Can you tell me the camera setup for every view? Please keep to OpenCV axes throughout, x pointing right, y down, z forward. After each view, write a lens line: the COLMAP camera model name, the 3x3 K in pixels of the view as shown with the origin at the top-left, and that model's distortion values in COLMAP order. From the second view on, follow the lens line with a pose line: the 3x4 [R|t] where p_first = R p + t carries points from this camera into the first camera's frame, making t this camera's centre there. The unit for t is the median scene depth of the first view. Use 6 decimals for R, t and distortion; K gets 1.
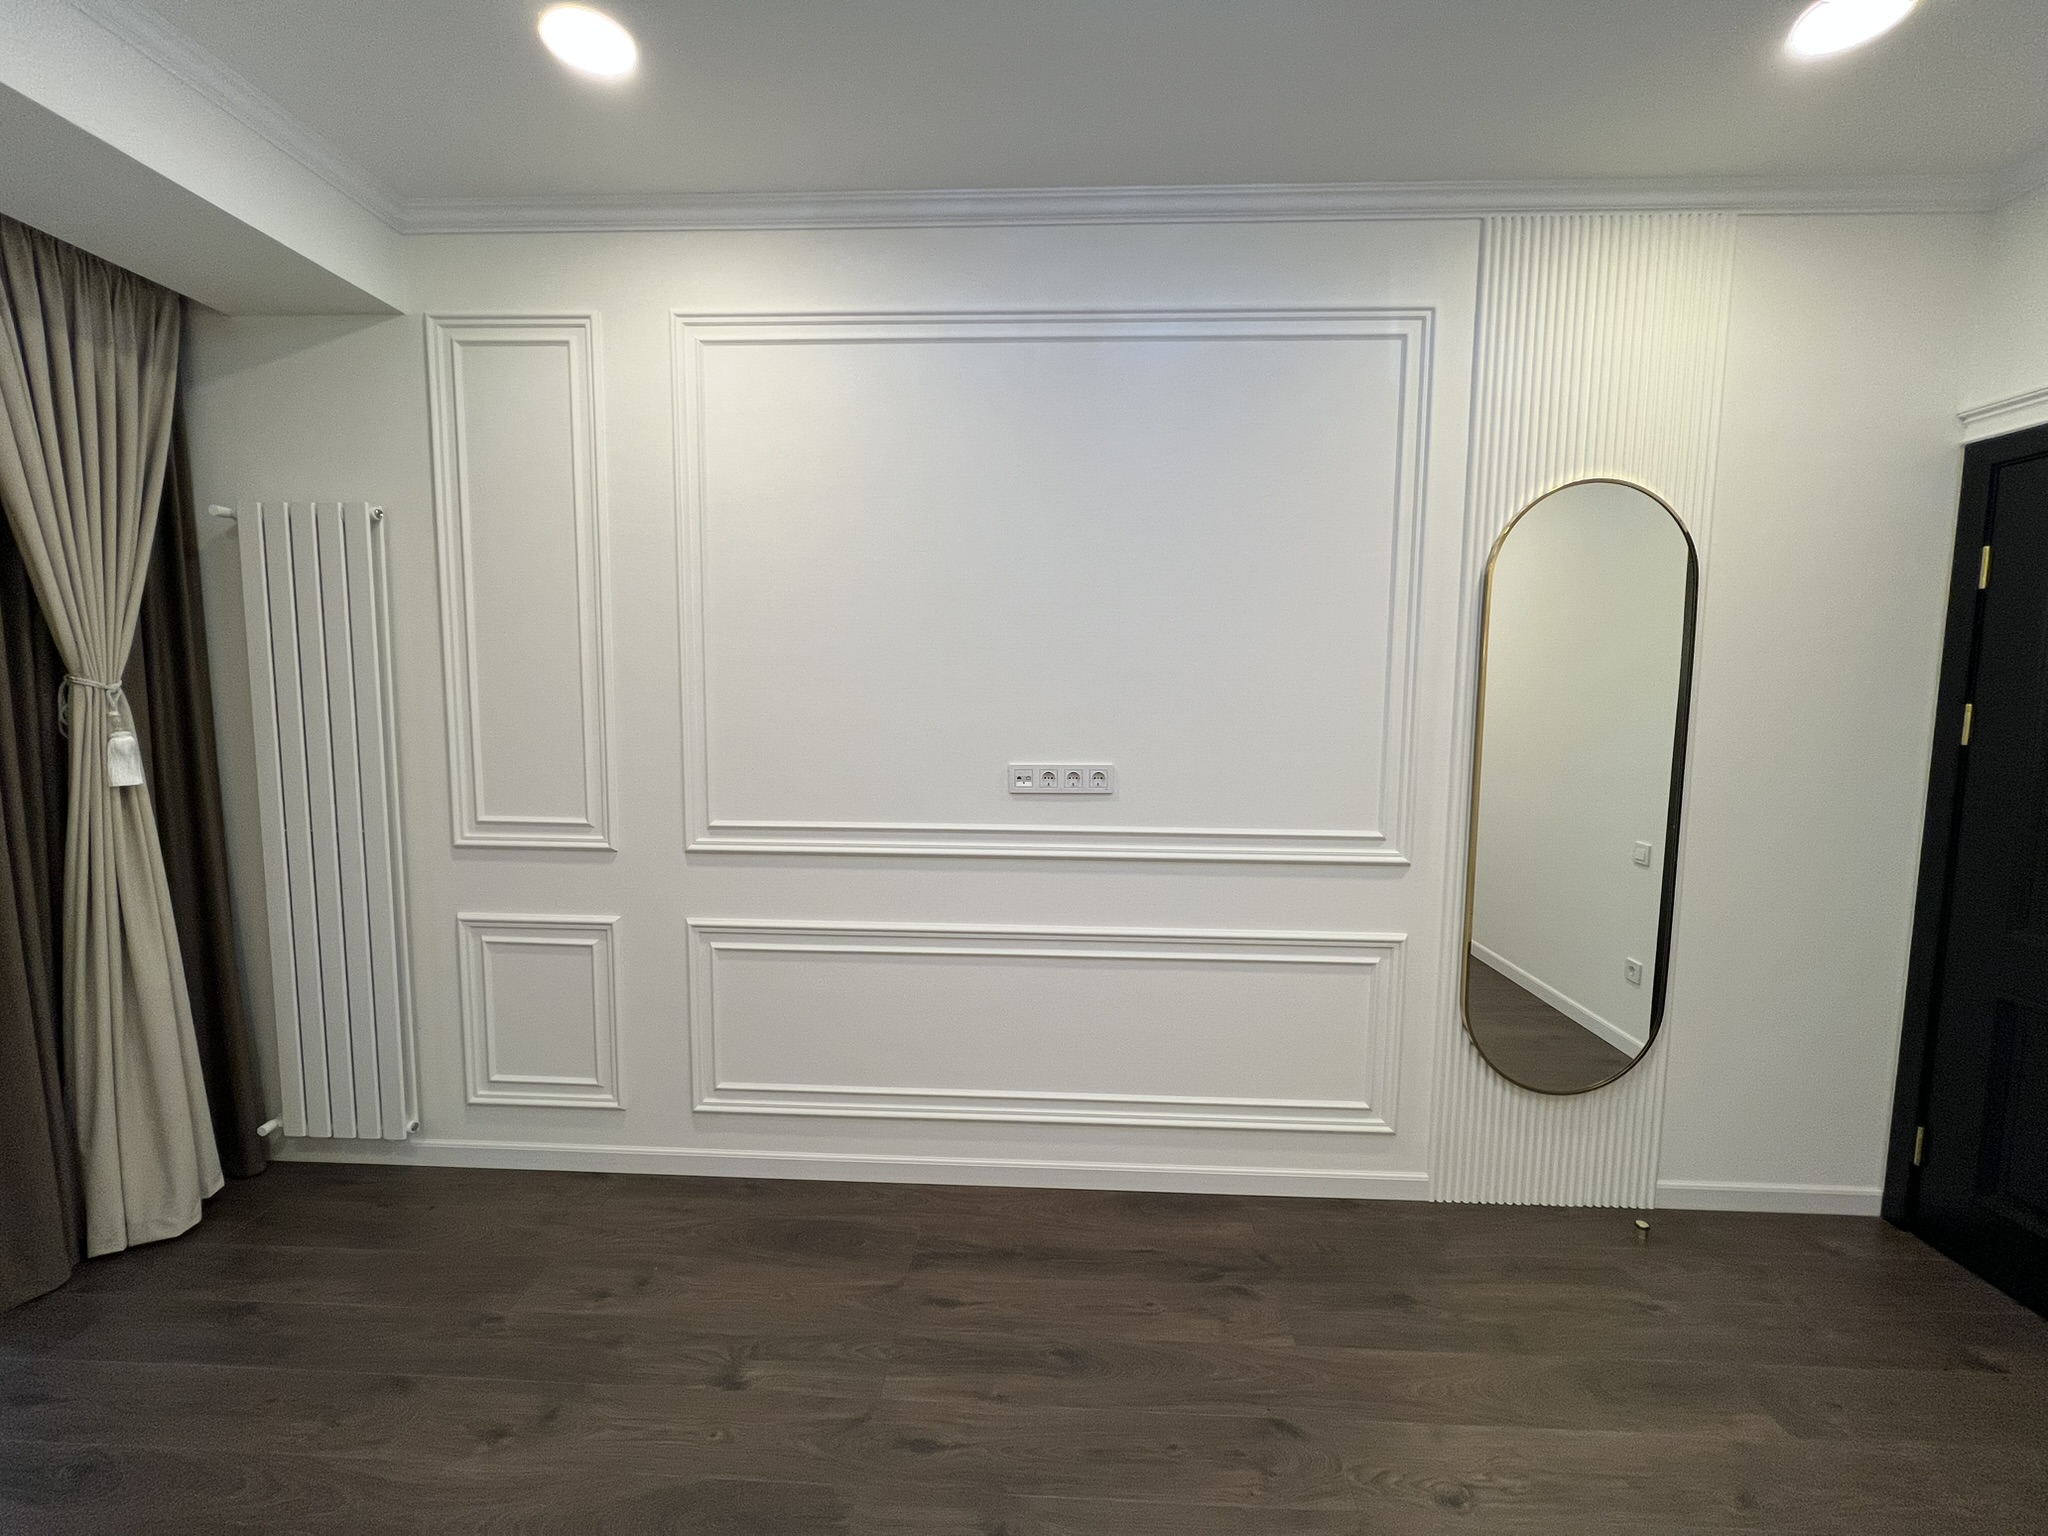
lens RADIAL K [[815.9, 0, 1022.2], [0, 815.9, 760.4], [0, 0, 1]] dist [0.000421, 0.000390]
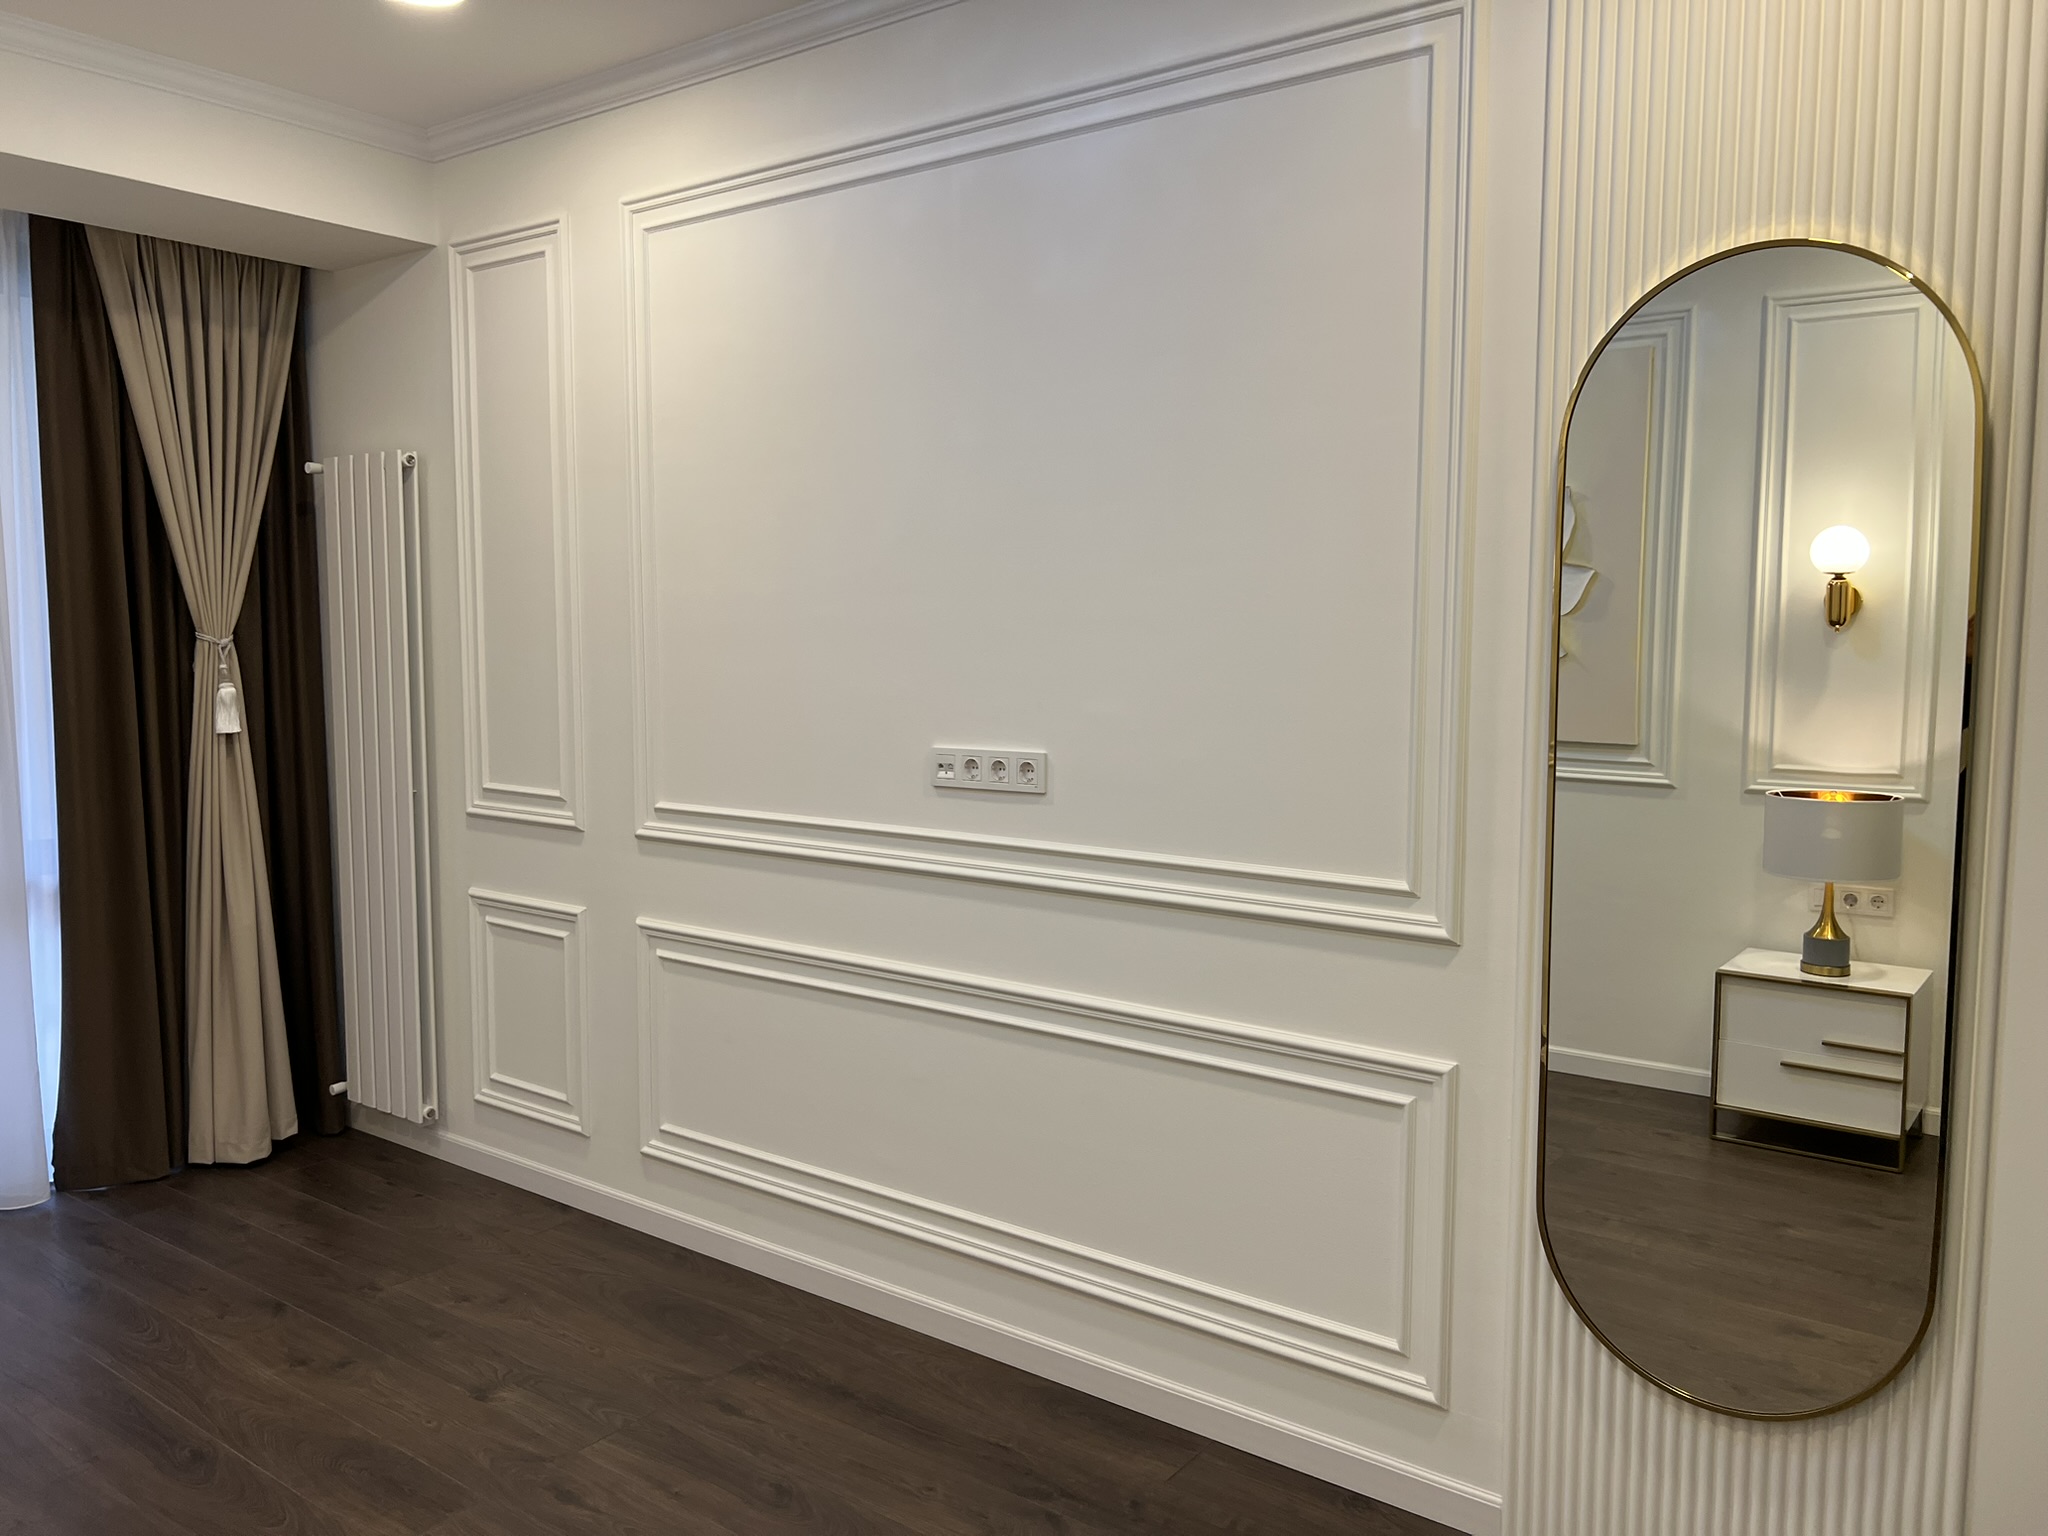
lens RADIAL K [[1545.4, 0, 1032.1], [0, 1545.4, 767.3], [0, 0, 1]] dist [0.045269, -0.036903]
pose [[0.824659, 0.044195, -0.563902, 0.844377], [-0.044922, 0.998911, 0.012593, 0.001859], [0.563844, 0.014947, 0.825746, -0.089813]]
